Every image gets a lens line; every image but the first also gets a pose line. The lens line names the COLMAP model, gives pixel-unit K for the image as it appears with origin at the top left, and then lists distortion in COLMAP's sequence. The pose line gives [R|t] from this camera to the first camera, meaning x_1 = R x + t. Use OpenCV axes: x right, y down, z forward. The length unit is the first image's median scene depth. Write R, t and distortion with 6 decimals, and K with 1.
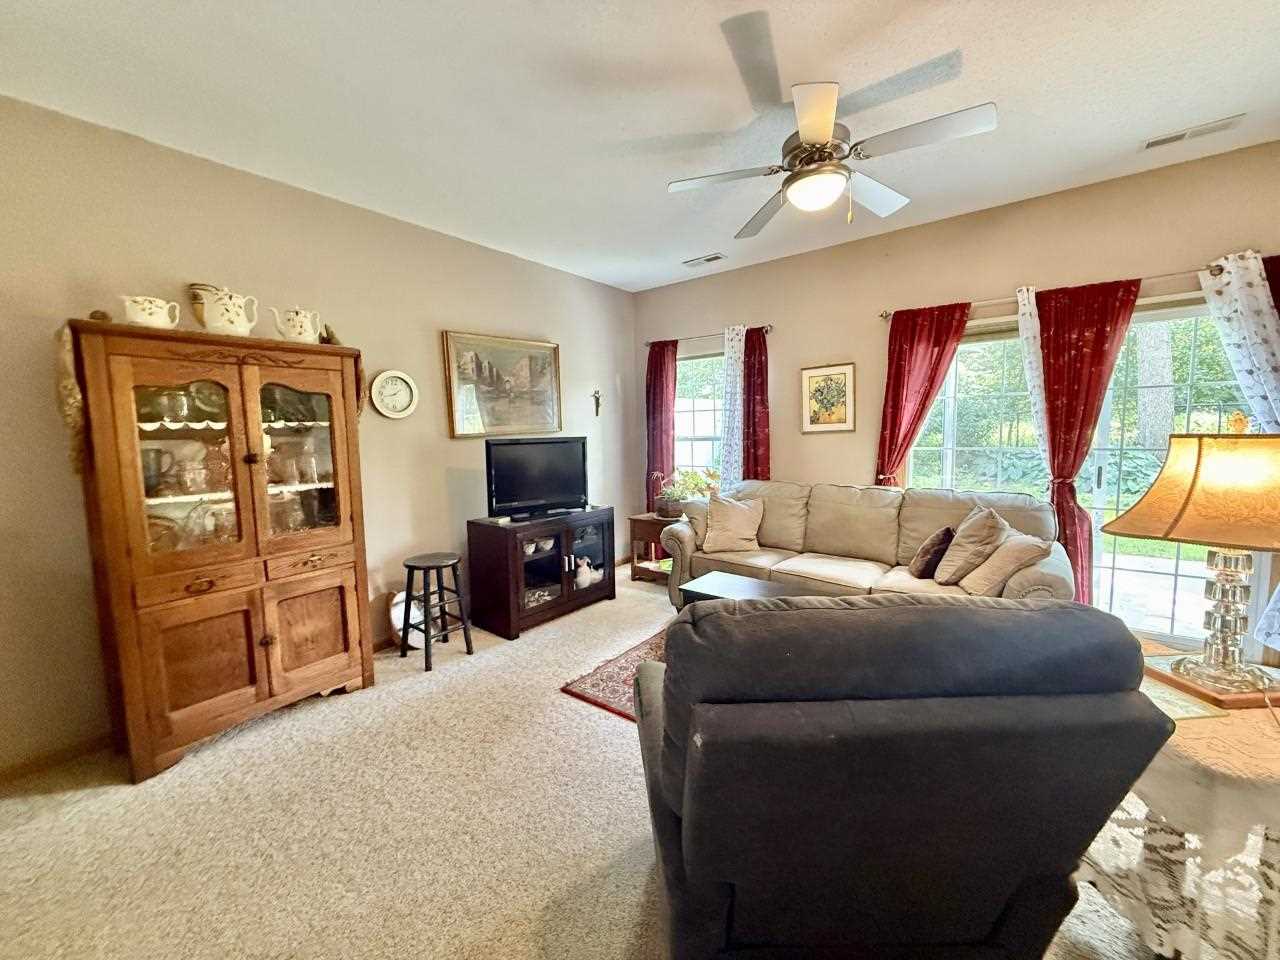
lens RADIAL K [[507.9, 0, 640.0], [0, 507.9, 480.0], [0, 0, 1]] dist [-0.010289, 0.005180]
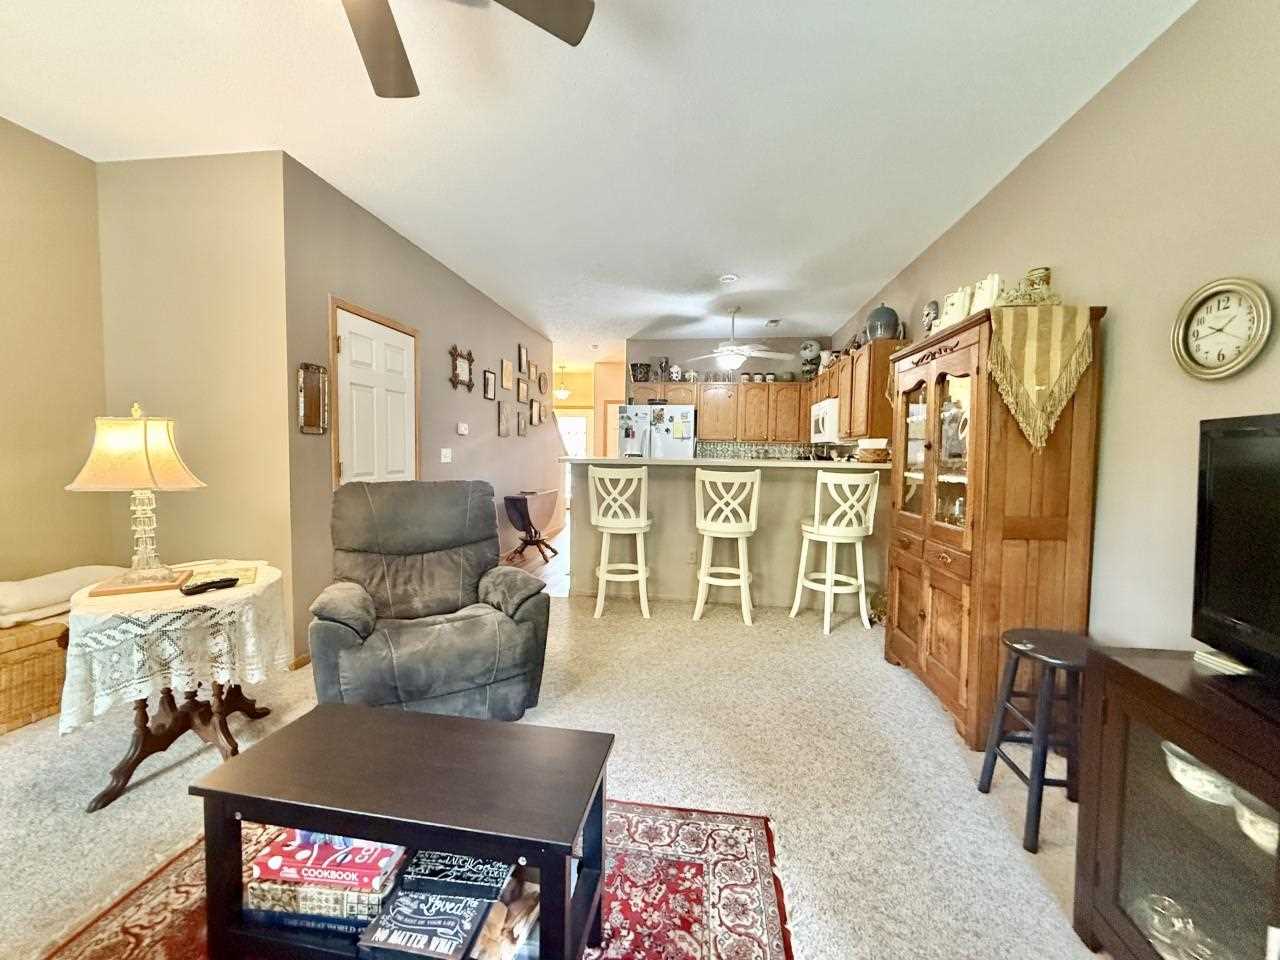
lens RADIAL K [[508.4, 0, 636.9], [0, 508.4, 478.8], [0, 0, 1]] dist [0.000575, -0.000241]
pose [[-0.865382, 0.038686, -0.499617, 0.226958], [-0.043892, 0.987332, 0.152476, -0.075875], [0.499187, 0.153880, -0.852721, 1.103945]]
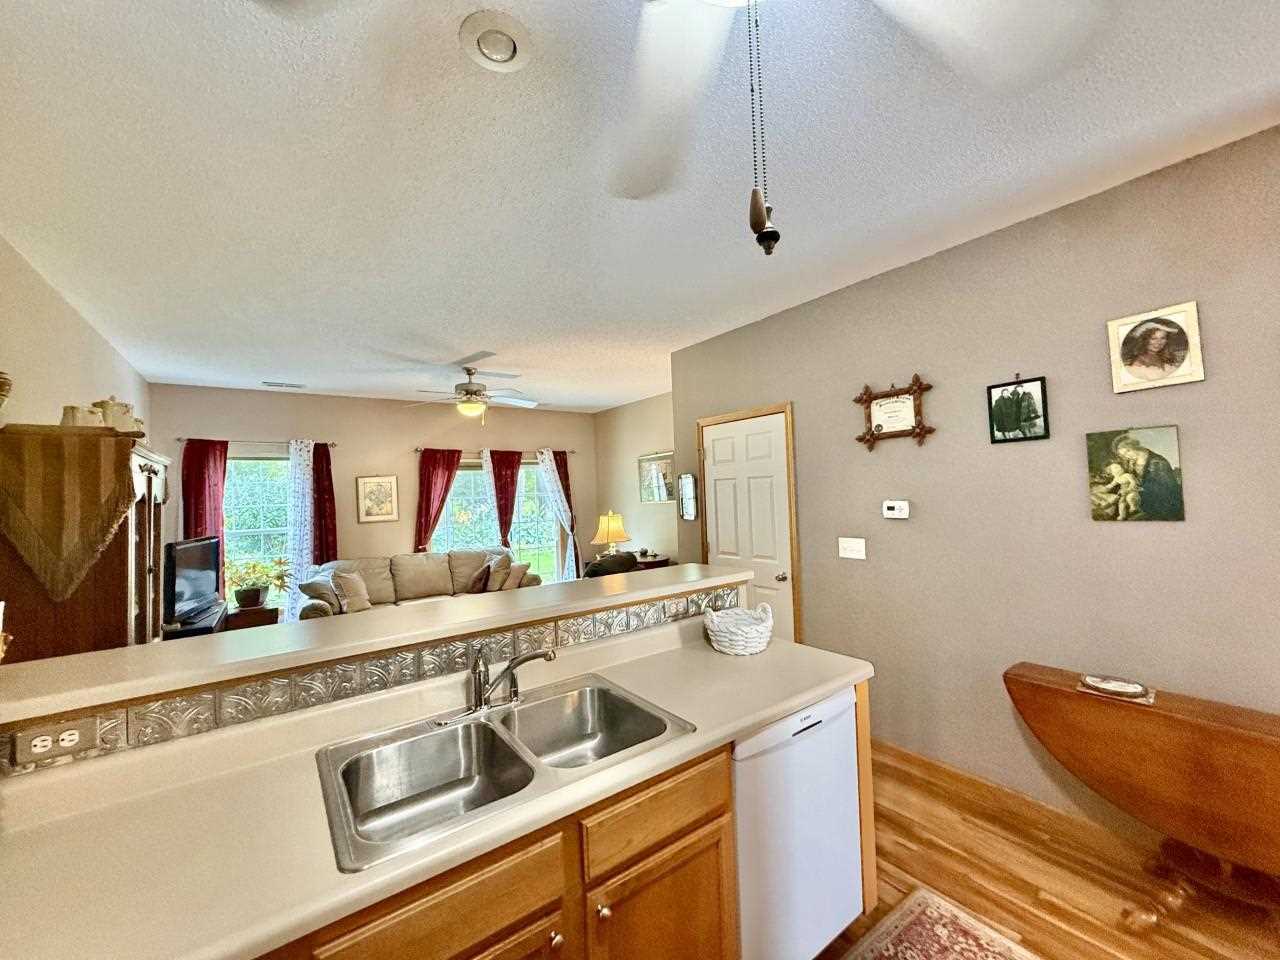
lens RADIAL K [[508.4, 0, 636.9], [0, 508.4, 478.8], [0, 0, 1]] dist [0.000575, -0.000241]
pose [[0.282003, 0.038394, 0.958645, -0.986755], [0.121429, 0.989735, -0.075360, -0.018405], [-0.951698, 0.137659, 0.274446, -0.140130]]
